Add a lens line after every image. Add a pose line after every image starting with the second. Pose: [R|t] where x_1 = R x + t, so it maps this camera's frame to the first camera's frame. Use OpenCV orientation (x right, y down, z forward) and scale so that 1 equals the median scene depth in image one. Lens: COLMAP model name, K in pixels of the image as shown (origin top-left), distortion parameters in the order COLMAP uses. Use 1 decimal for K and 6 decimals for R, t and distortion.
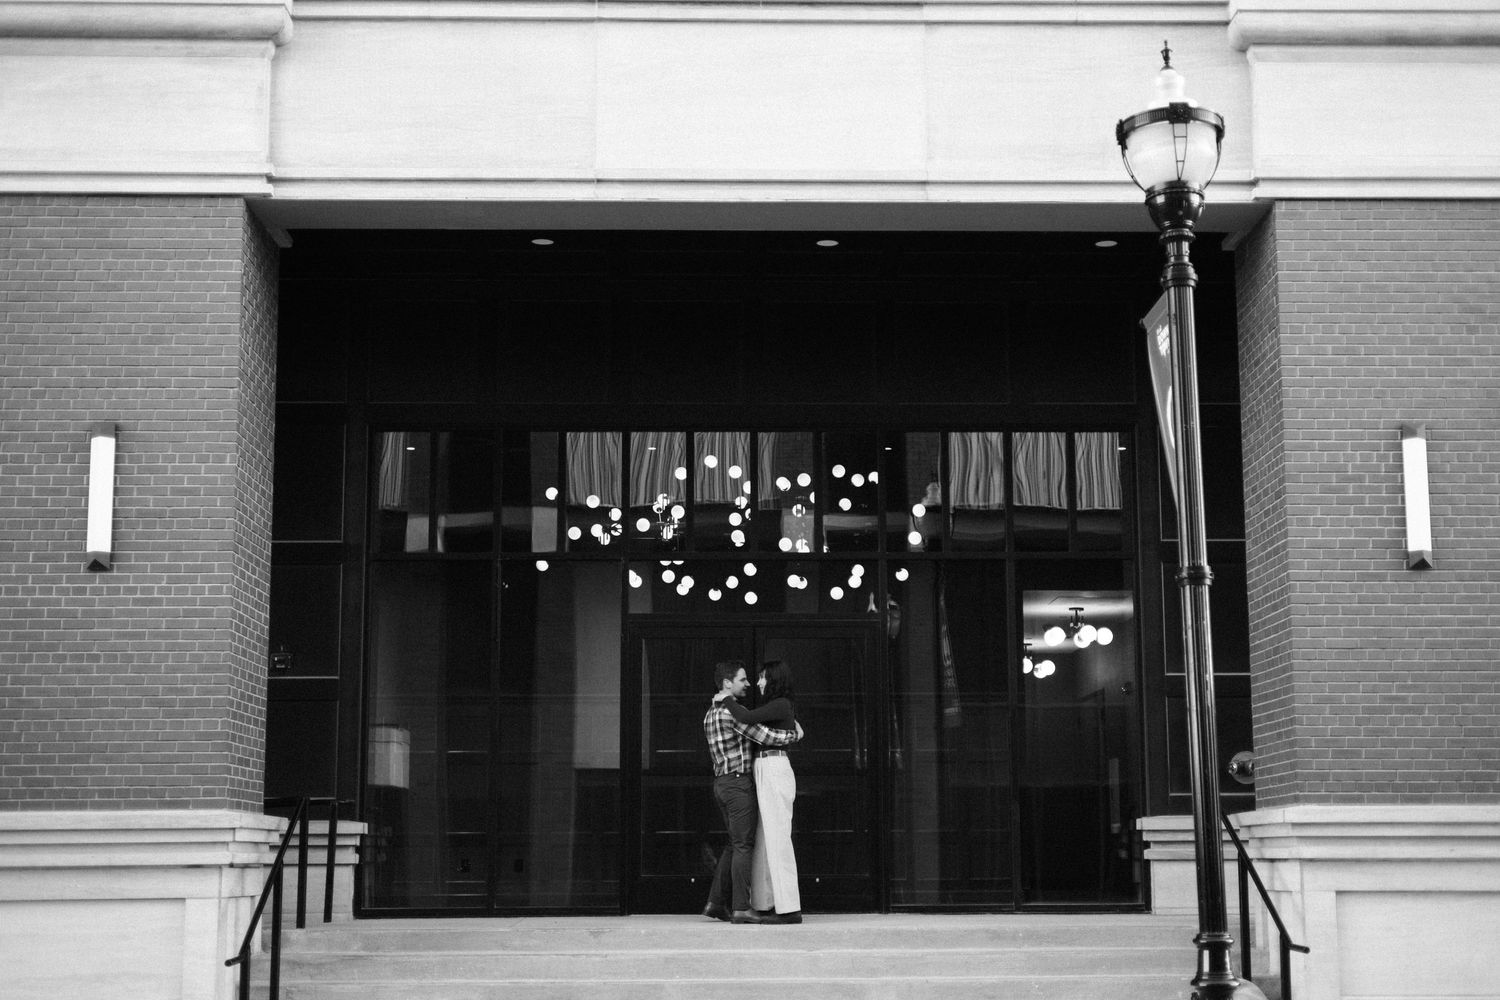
lens RADIAL K [[2316.0, 0, 777.3], [0, 2316.0, 500.8], [0, 0, 1]] dist [0.043931, 0.000000]
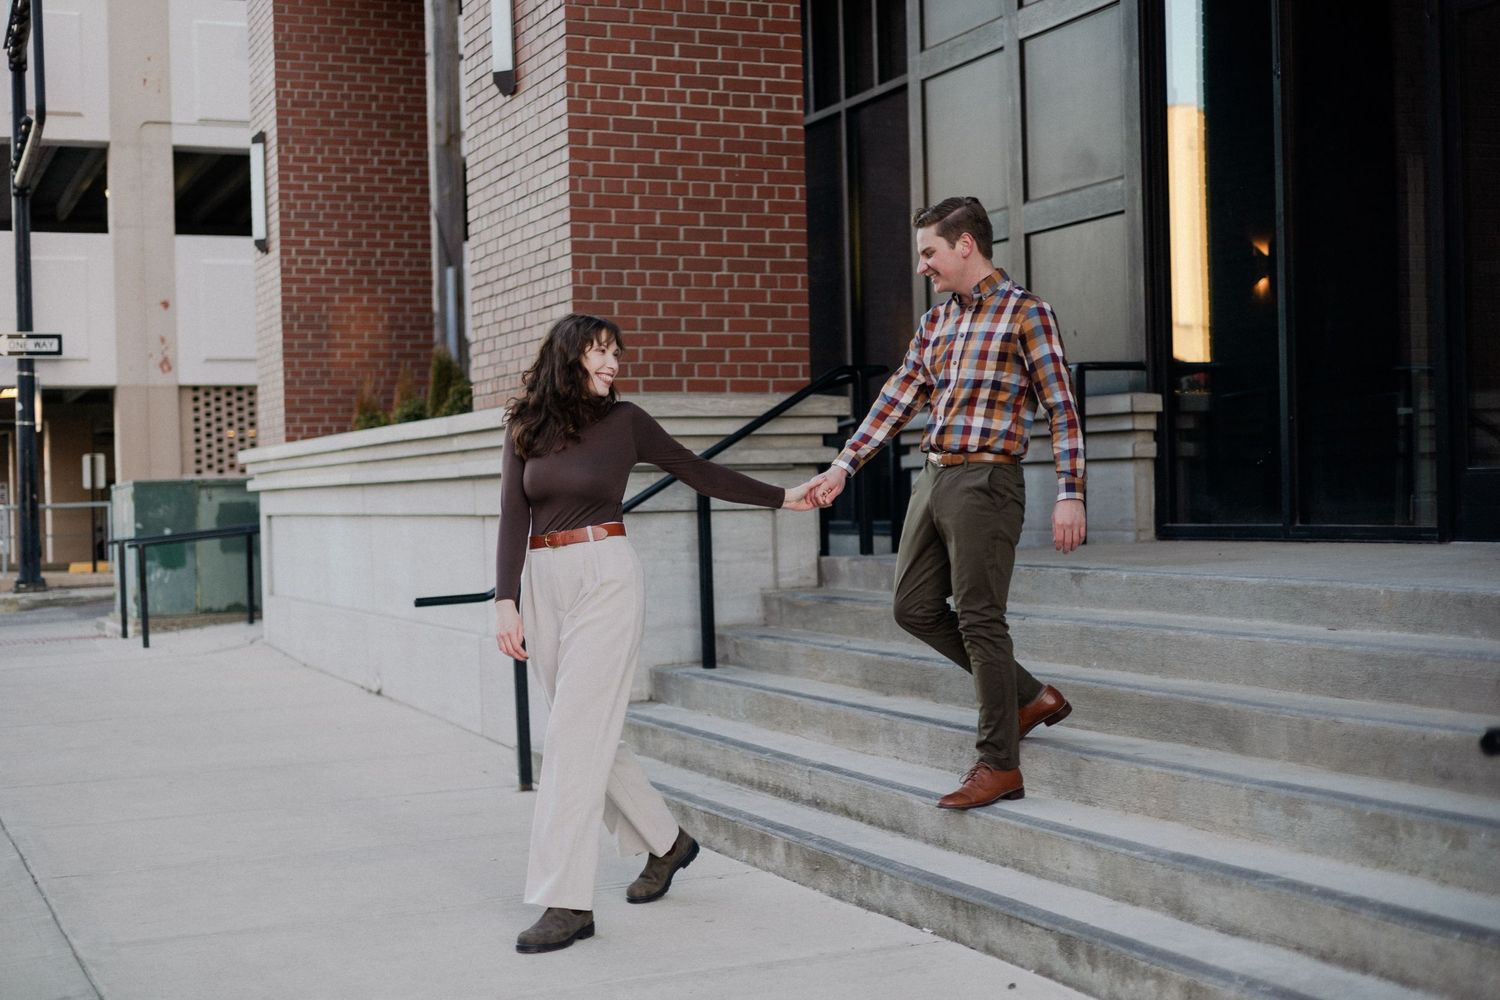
lens RADIAL K [[2114.6, 0, 756.9], [0, 2114.6, 489.5], [0, 0, 1]] dist [0.033089, 0.000000]
pose [[0.360047, -0.004890, -0.932921, 0.371628], [0.163808, 0.984782, 0.058057, 0.124918], [0.918441, -0.173723, 0.355369, 0.759843]]
